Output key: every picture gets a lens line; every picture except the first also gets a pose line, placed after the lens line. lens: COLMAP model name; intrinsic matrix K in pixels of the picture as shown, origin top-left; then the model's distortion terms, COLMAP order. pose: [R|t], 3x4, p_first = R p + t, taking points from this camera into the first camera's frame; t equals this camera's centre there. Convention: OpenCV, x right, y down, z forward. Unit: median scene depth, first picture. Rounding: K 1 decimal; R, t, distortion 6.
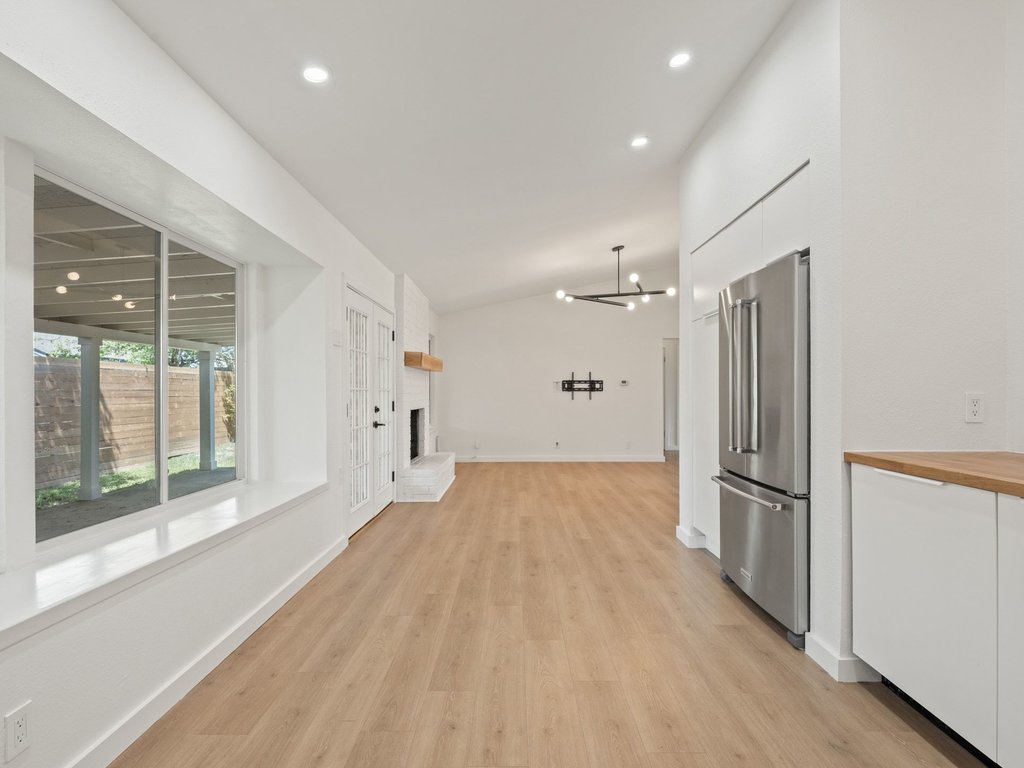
lens RADIAL K [[509.8, 0, 510.7], [0, 509.8, 393.4], [0, 0, 1]] dist [0.002981, 0.000059]
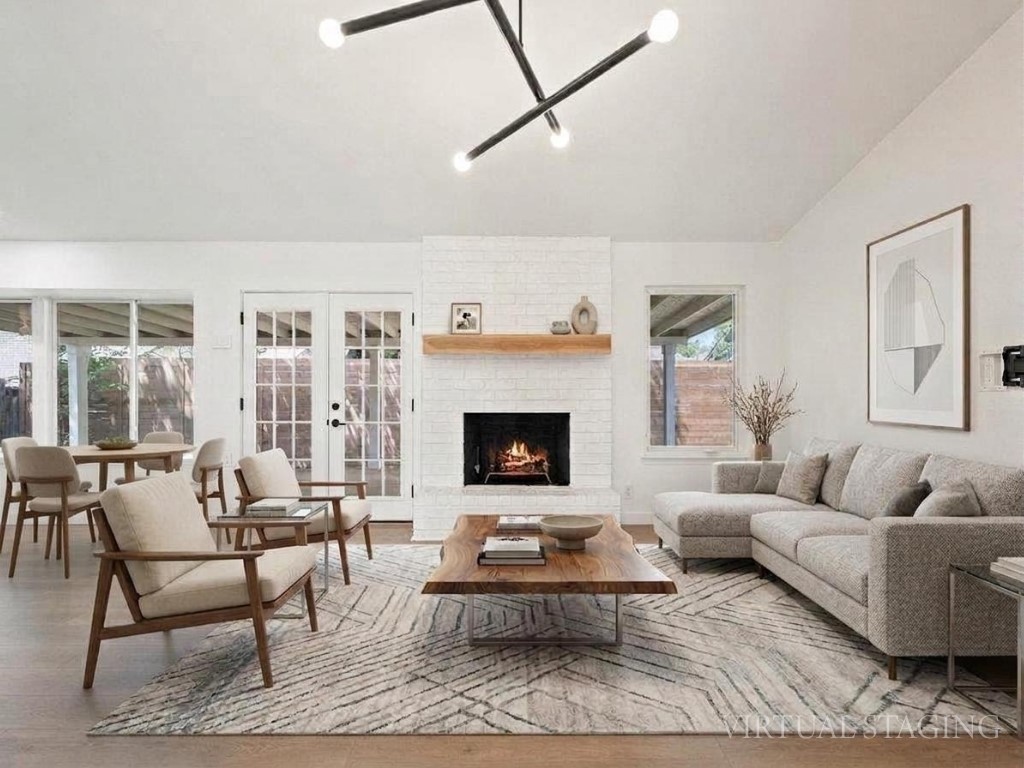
lens RADIAL K [[510.7, 0, 512.7], [0, 510.7, 388.1], [0, 0, 1]] dist [-0.001165, -0.000047]
pose [[0.002854, 0.005424, -0.999981, 1.256168], [-0.002564, 0.999982, 0.005417, -0.014278], [0.999993, 0.002549, 0.002868, 2.475918]]
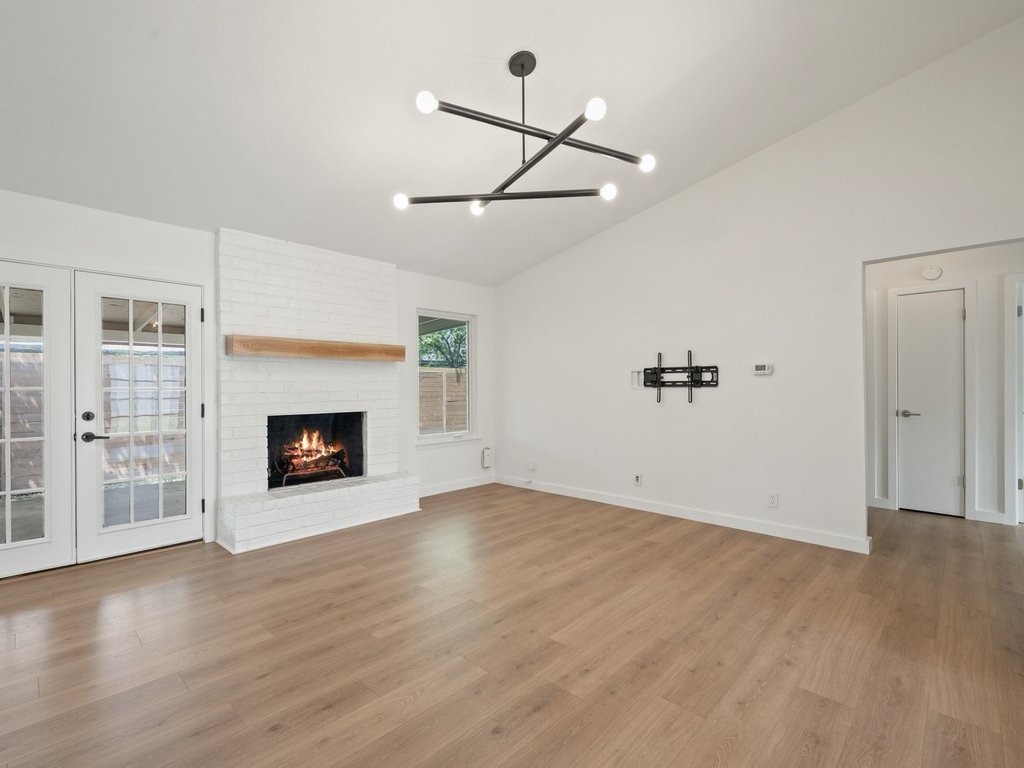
lens RADIAL K [[469.7, 0, 512.0], [0, 469.7, 384.0], [0, 0, 1]] dist [0.002582, 0.000279]
pose [[0.720957, -0.004389, -0.692966, 1.203752], [0.001459, 0.999987, -0.004816, -0.018138], [0.692978, 0.002461, 0.720954, 1.751407]]
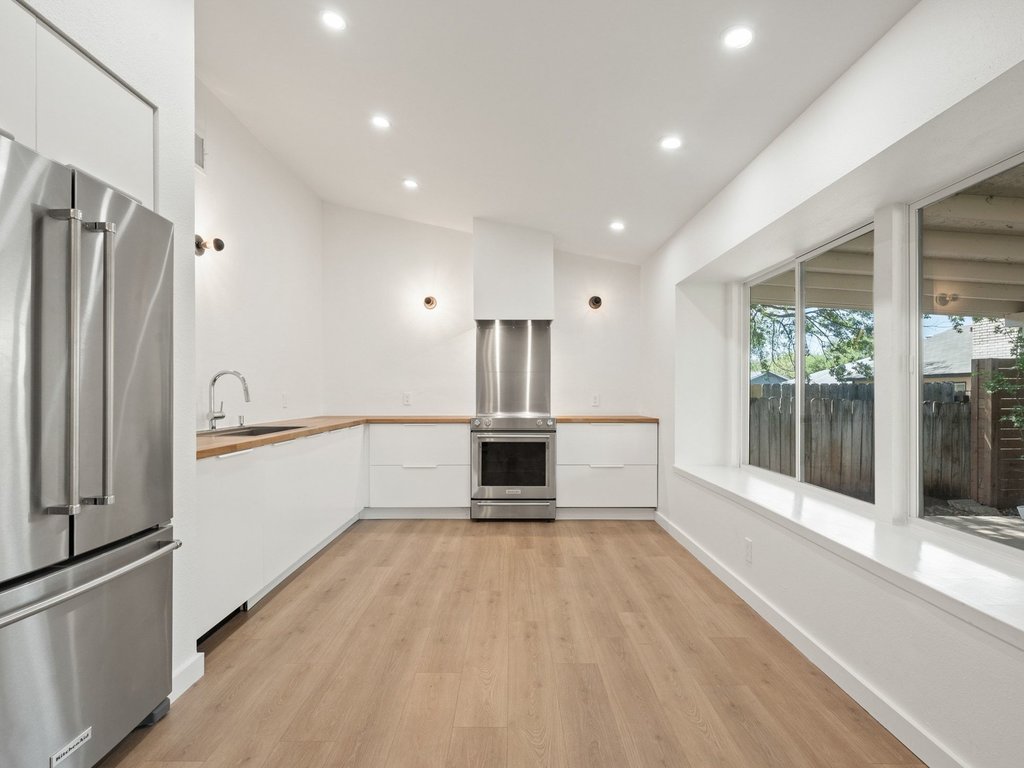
lens RADIAL K [[510.7, 0, 512.7], [0, 510.7, 388.1], [0, 0, 1]] dist [-0.001165, -0.000047]
pose [[-0.999932, 0.002041, -0.011478, 0.023731], [0.002100, 0.999984, -0.005206, -0.004125], [0.011467, -0.005229, -0.999921, 1.632963]]
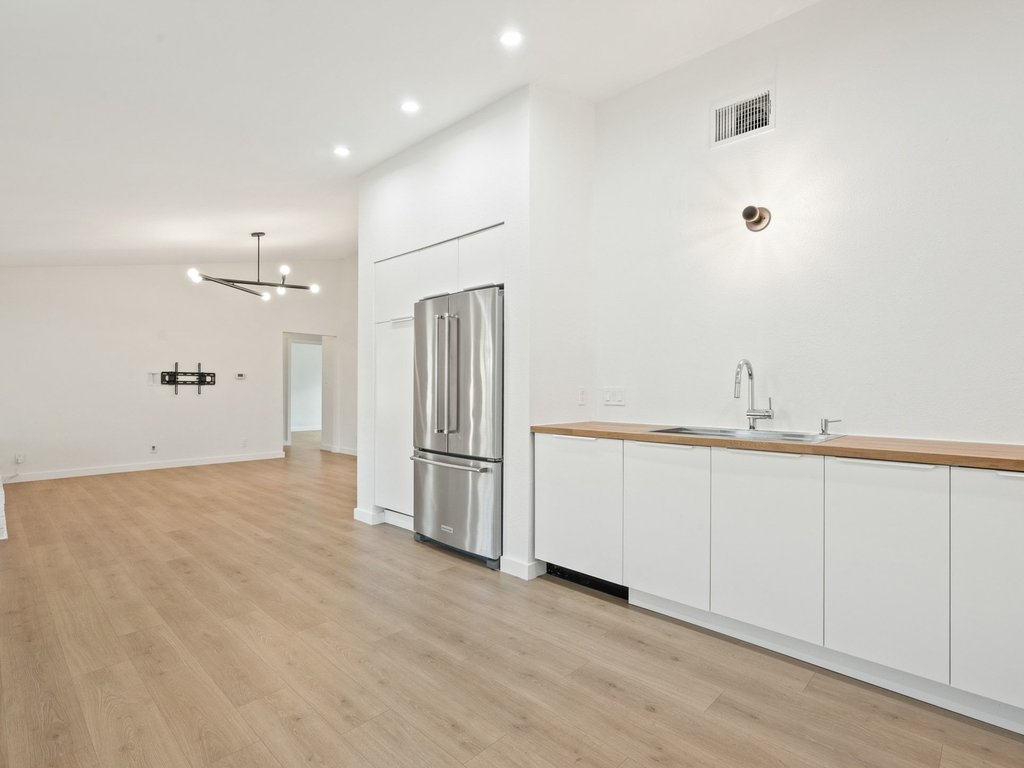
lens RADIAL K [[510.7, 0, 512.7], [0, 510.7, 388.1], [0, 0, 1]] dist [-0.001165, -0.000047]
pose [[0.685934, 0.006051, 0.727638, -0.382340], [-0.004645, 0.999981, -0.003937, 0.007568], [-0.727649, -0.000679, 0.685950, 0.008262]]
